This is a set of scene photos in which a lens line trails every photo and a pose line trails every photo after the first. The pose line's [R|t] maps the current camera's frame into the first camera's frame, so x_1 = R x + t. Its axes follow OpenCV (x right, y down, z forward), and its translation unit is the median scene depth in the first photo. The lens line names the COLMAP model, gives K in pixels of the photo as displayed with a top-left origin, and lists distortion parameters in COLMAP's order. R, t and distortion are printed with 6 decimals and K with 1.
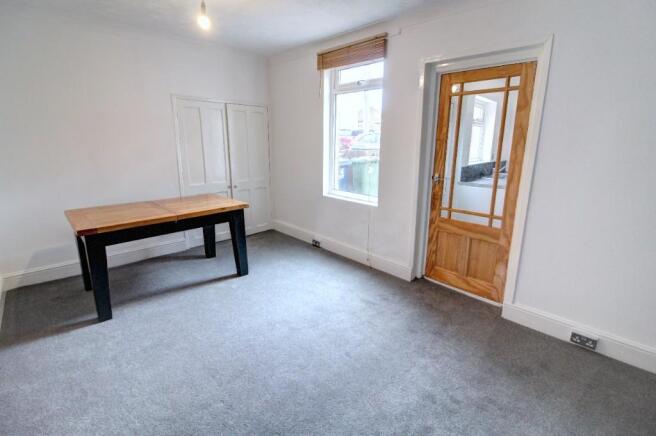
lens RADIAL K [[313.8, 0, 331.8], [0, 313.8, 215.2], [0, 0, 1]] dist [0.001859, -0.016654]
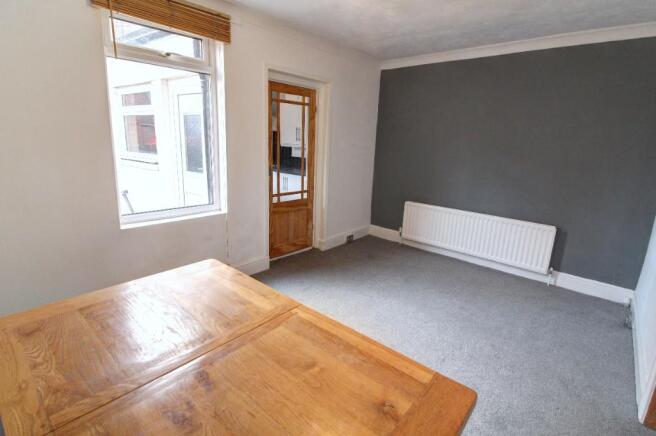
lens RADIAL K [[313.8, 0, 331.8], [0, 313.8, 215.2], [0, 0, 1]] dist [0.001859, -0.016654]
pose [[-0.087271, -0.243970, 0.965848, -0.850423], [0.196064, 0.946377, 0.256767, -0.218933], [-0.976700, 0.211777, -0.034757, 0.867889]]
